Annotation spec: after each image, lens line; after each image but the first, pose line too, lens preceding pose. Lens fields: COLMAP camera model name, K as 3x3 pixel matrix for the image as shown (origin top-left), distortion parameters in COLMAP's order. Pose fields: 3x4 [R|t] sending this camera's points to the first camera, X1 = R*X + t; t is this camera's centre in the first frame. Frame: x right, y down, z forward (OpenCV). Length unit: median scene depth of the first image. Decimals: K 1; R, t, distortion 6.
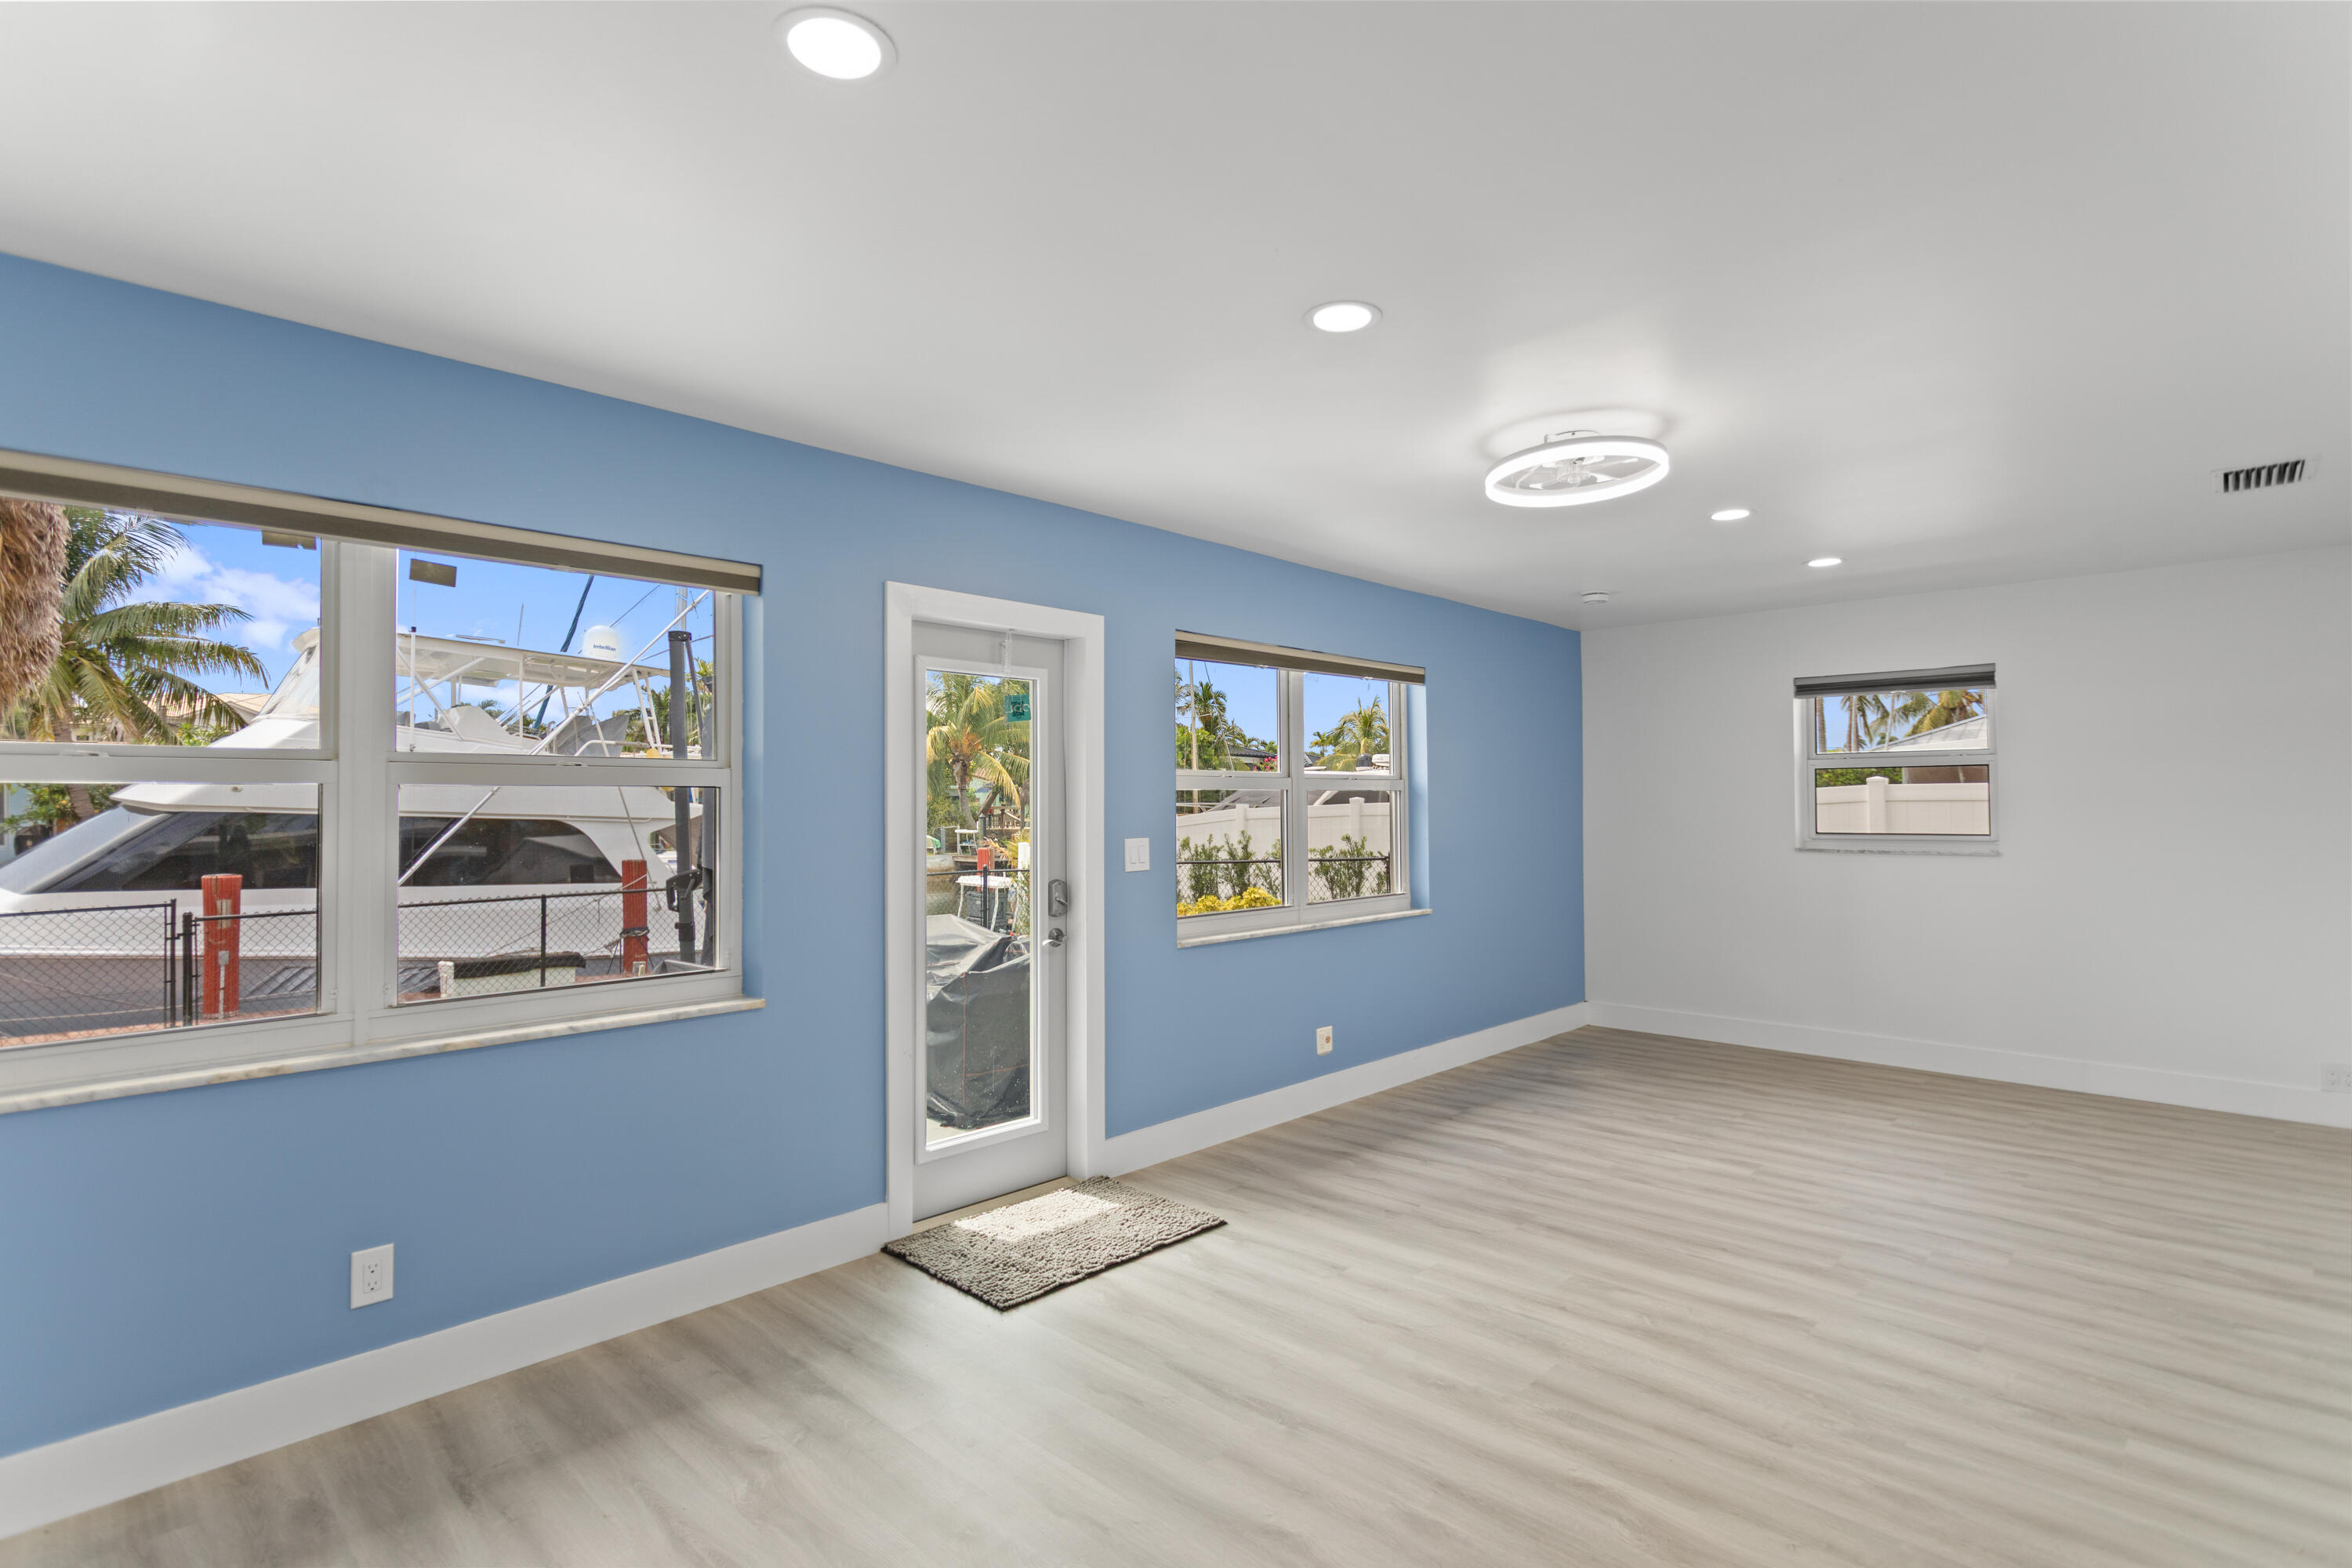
lens RADIAL K [[1157.0, 0, 1166.8], [0, 1157.0, 784.0], [0, 0, 1]] dist [0.010814, 0.000091]
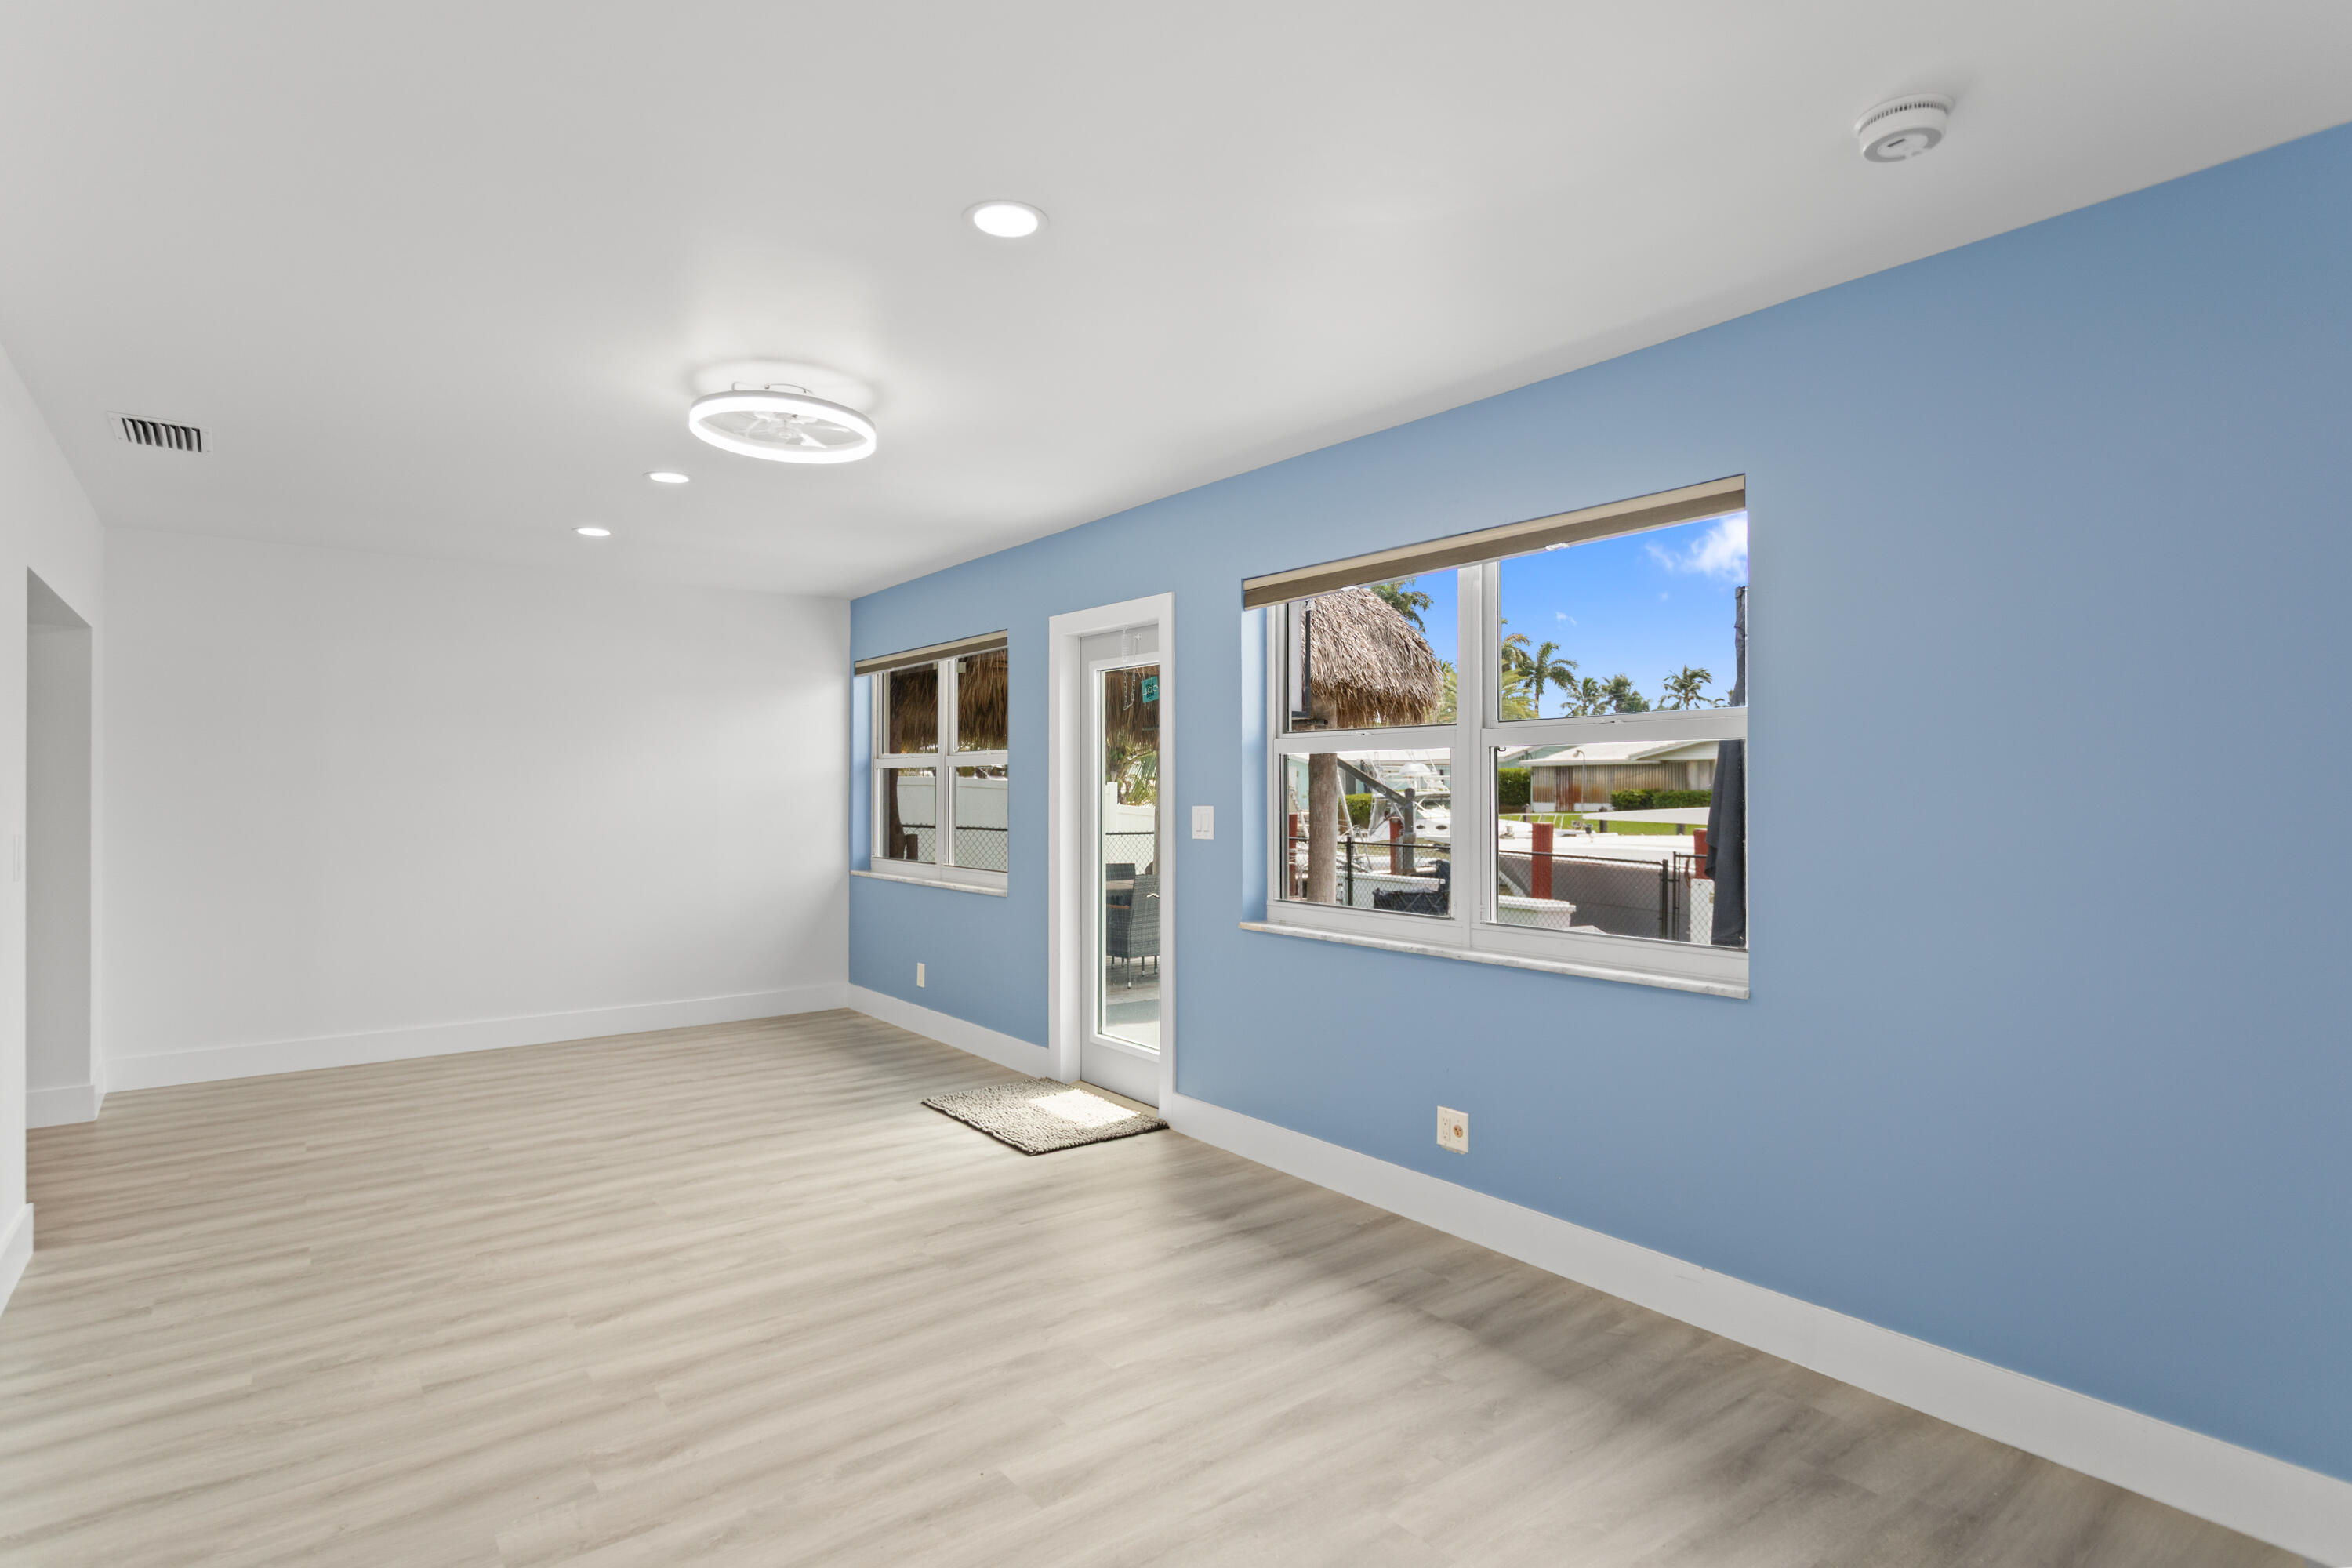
lens RADIAL K [[1258.7, 0, 1153.7], [0, 1258.7, 790.5], [0, 0, 1]] dist [0.008816, 0.000236]
pose [[-0.187482, 0.007626, -0.982238, 1.030602], [0.020854, 0.999775, 0.003781, 0.031541], [0.982047, -0.019775, -0.187599, 1.168118]]
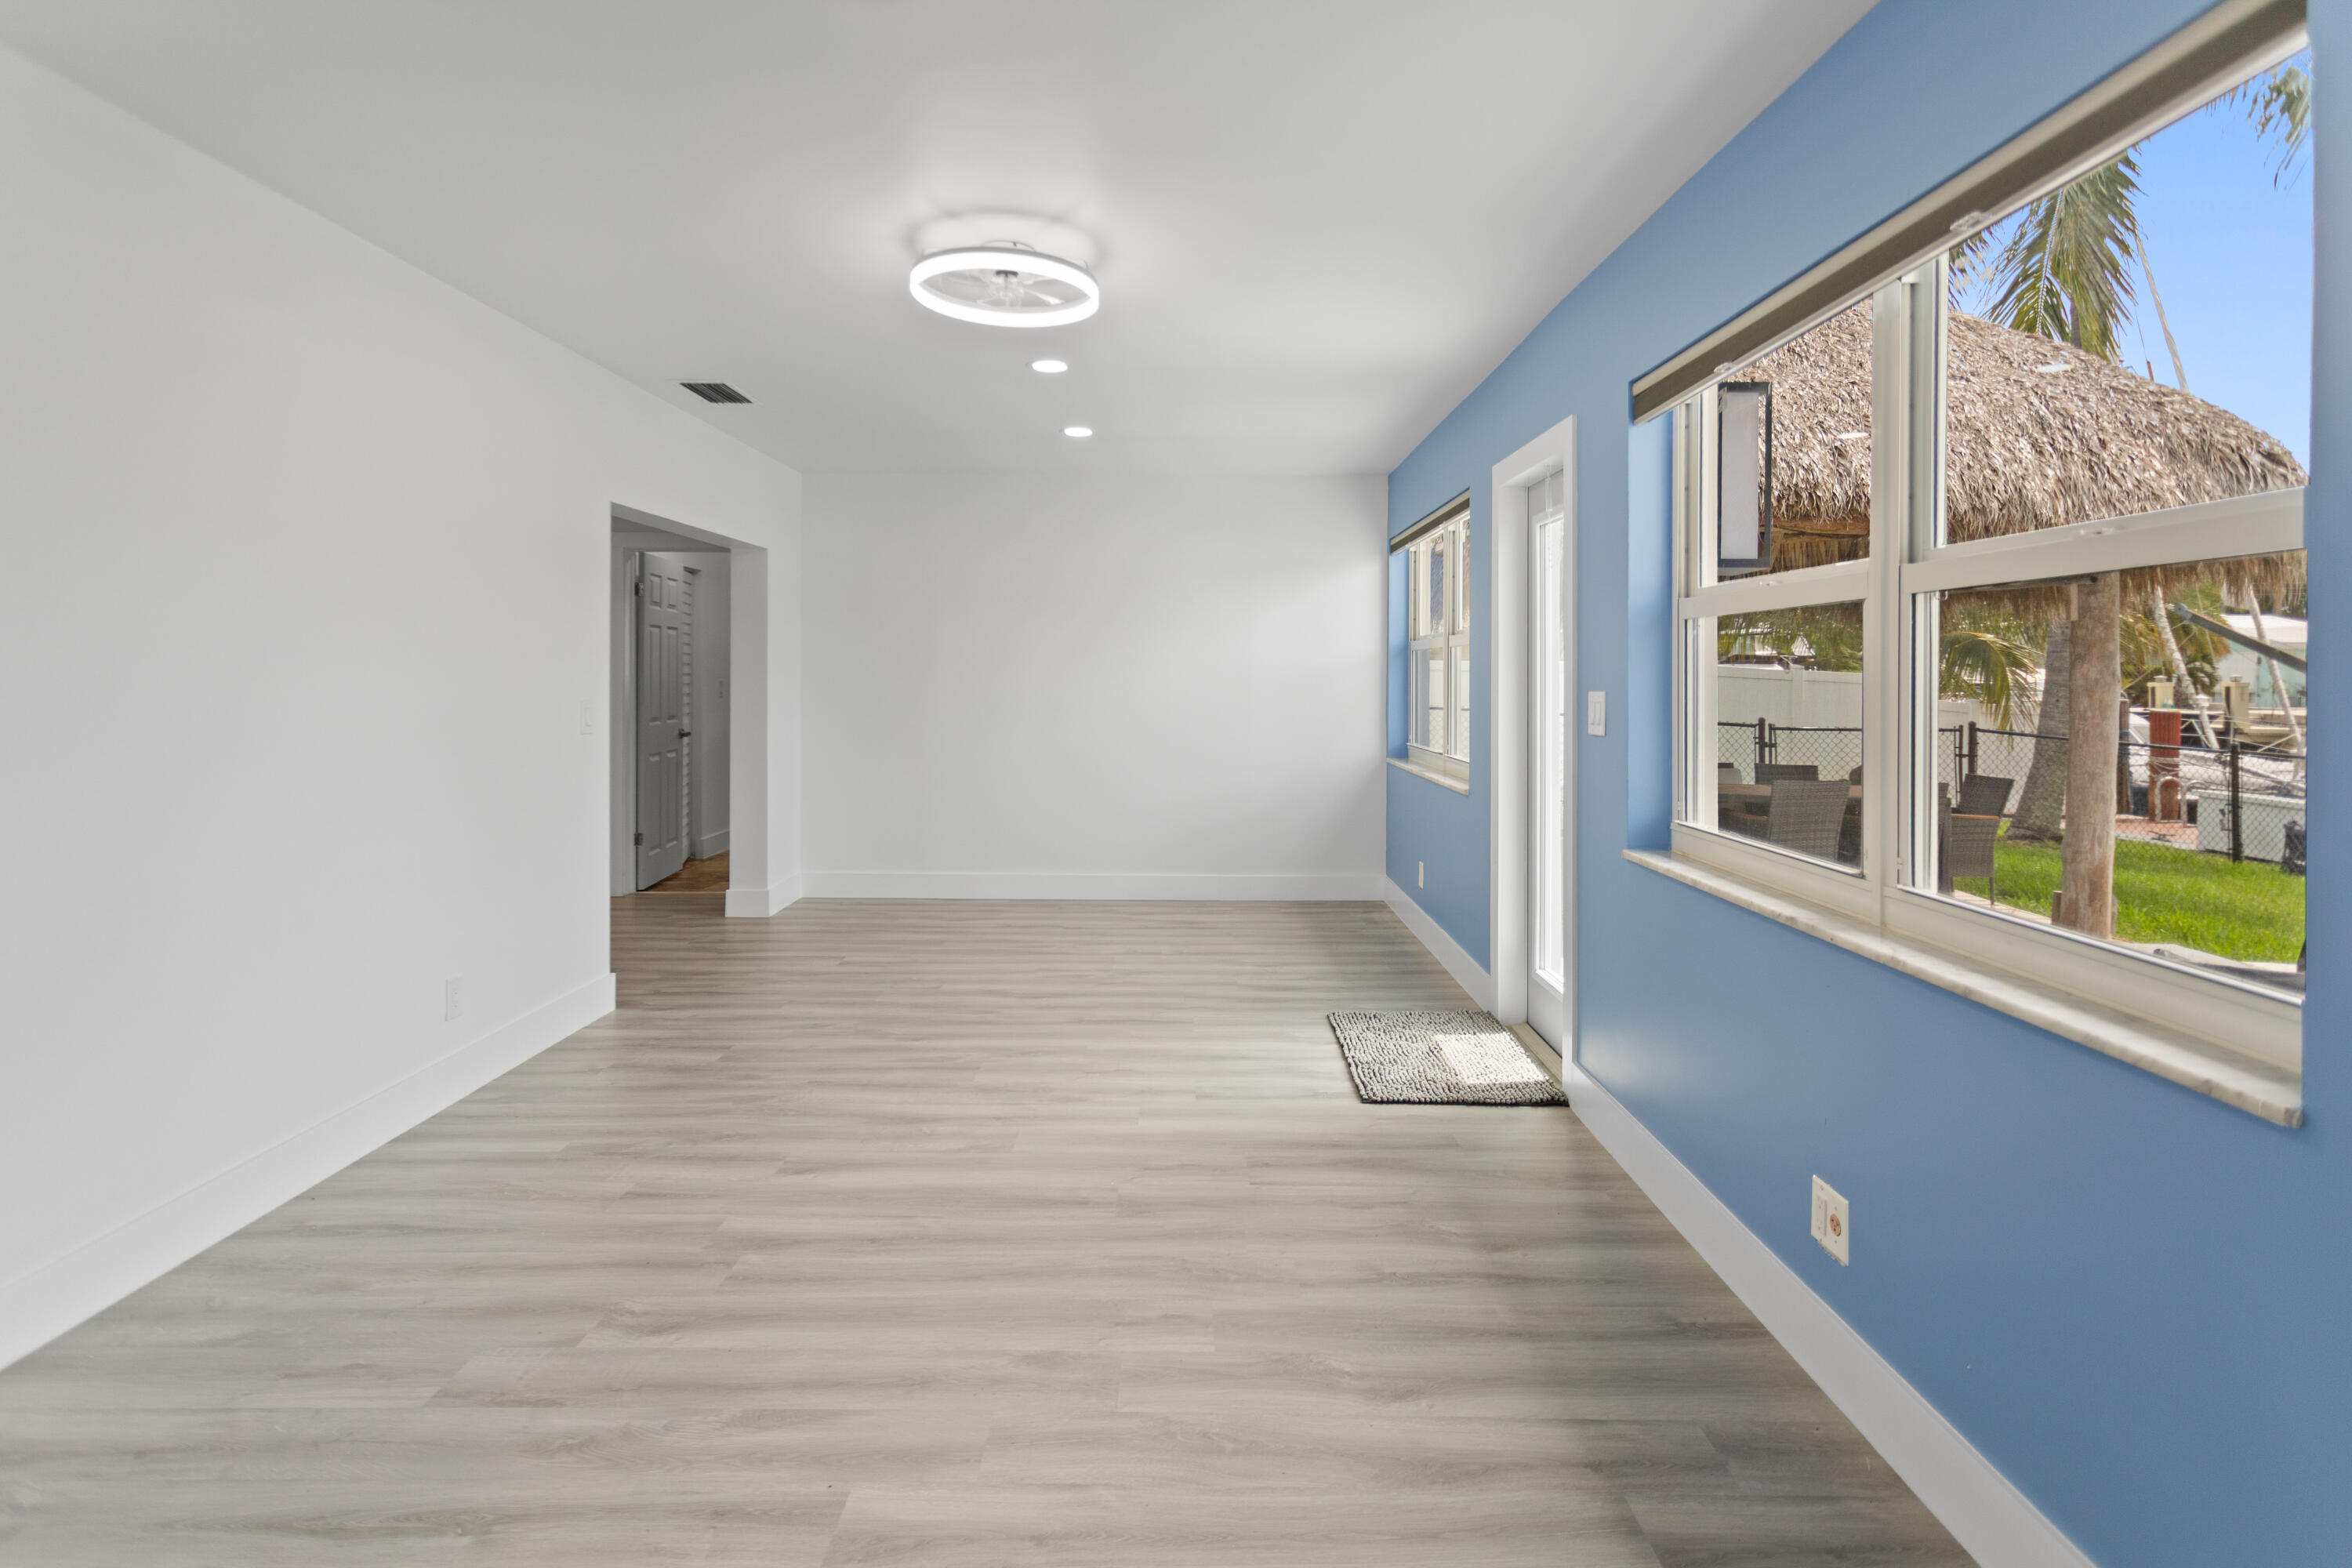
lens RADIAL K [[1193.7, 0, 1124.0], [0, 1193.7, 674.8], [0, 0, 1]] dist [0.009672, 0.000685]
pose [[-0.753627, 0.002228, -0.657298, 0.706784], [0.013613, 0.999833, -0.012218, 0.044868], [0.657161, -0.018156, -0.753531, 1.386952]]
